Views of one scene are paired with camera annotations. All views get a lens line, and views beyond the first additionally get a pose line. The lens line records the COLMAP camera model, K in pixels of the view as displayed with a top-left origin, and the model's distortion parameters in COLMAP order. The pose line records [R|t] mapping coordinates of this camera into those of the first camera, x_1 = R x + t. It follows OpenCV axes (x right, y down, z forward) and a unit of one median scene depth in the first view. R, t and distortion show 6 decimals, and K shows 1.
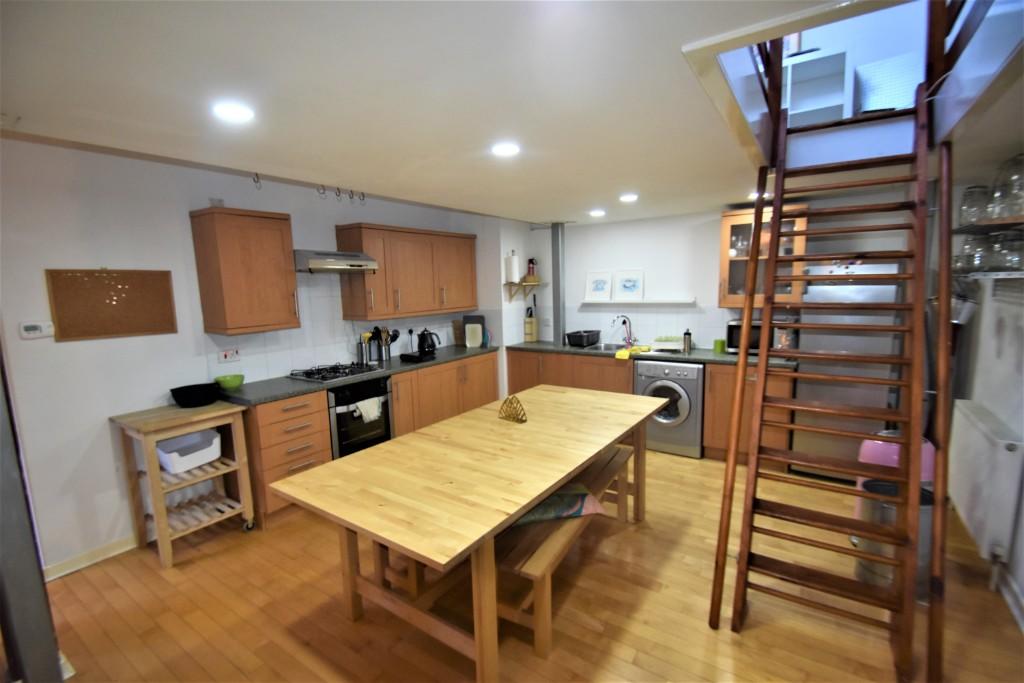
lens RADIAL K [[455.4, 0, 507.5], [0, 455.4, 346.8], [0, 0, 1]] dist [-0.000931, -0.000101]
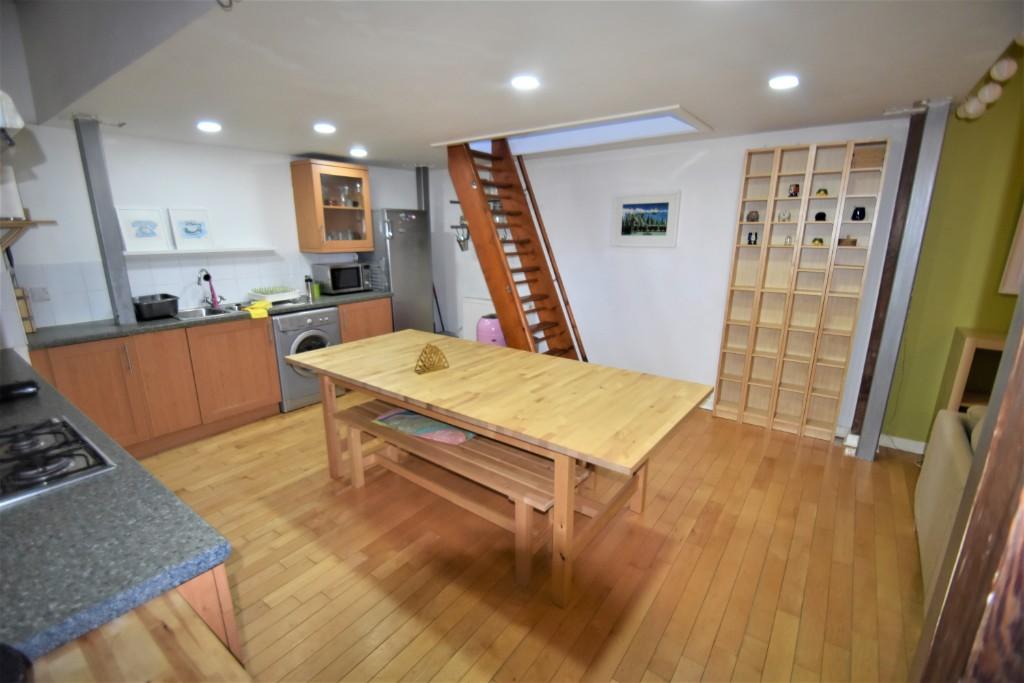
lens RADIAL K [[455.4, 0, 507.5], [0, 455.4, 346.8], [0, 0, 1]] dist [-0.000931, -0.000101]
pose [[0.037064, -0.225384, 0.973565, -0.515589], [0.128360, 0.967237, 0.219033, -0.044507], [-0.991035, 0.116849, 0.064780, 0.455897]]
